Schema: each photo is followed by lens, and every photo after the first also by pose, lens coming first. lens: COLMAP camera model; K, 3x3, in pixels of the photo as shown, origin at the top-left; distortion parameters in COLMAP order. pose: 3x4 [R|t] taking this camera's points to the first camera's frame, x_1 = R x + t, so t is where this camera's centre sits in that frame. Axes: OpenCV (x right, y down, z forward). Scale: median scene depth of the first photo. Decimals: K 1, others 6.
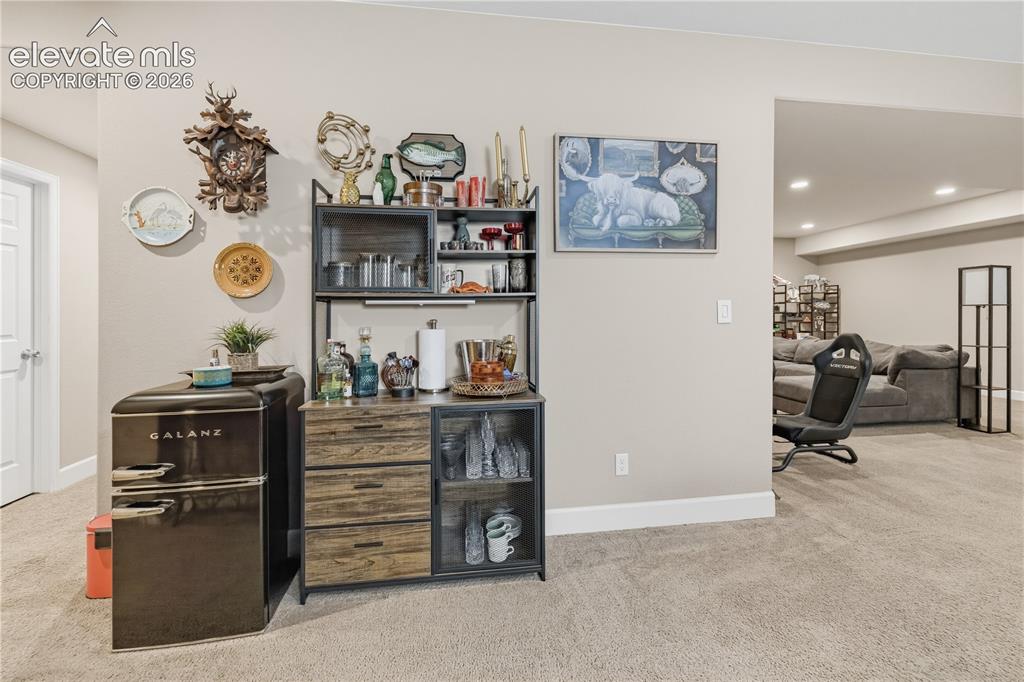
lens RADIAL K [[450.6, 0, 512.3], [0, 450.6, 315.1], [0, 0, 1]] dist [0.012040, -0.000675]
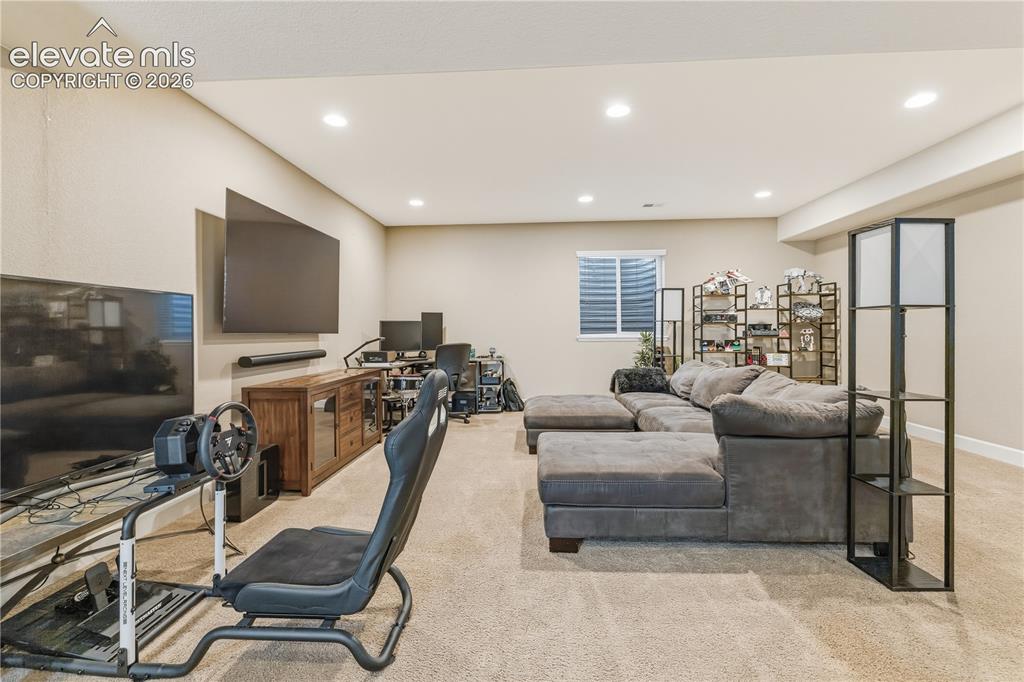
lens RADIAL K [[450.6, 0, 509.0], [0, 450.6, 325.9], [0, 0, 1]] dist [0.012040, -0.000675]
pose [[0.976492, -0.005319, -0.215488, 1.468694], [0.004555, 0.999981, -0.004043, -0.005324], [0.215505, 0.002967, 0.976498, 0.907492]]
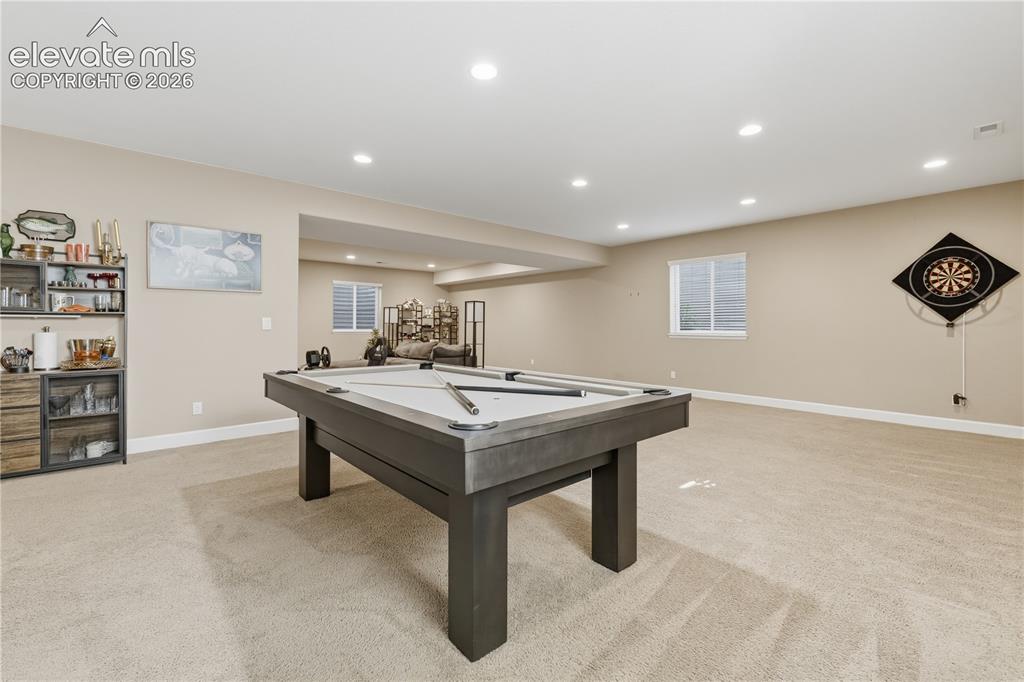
lens RADIAL K [[450.6, 0, 511.7], [0, 450.6, 331.4], [0, 0, 1]] dist [0.012040, -0.000675]
pose [[0.851816, 0.001689, 0.523839, 0.389801], [-0.006981, 0.999943, 0.008127, 0.002053], [-0.523795, -0.010580, 0.851779, -1.278586]]
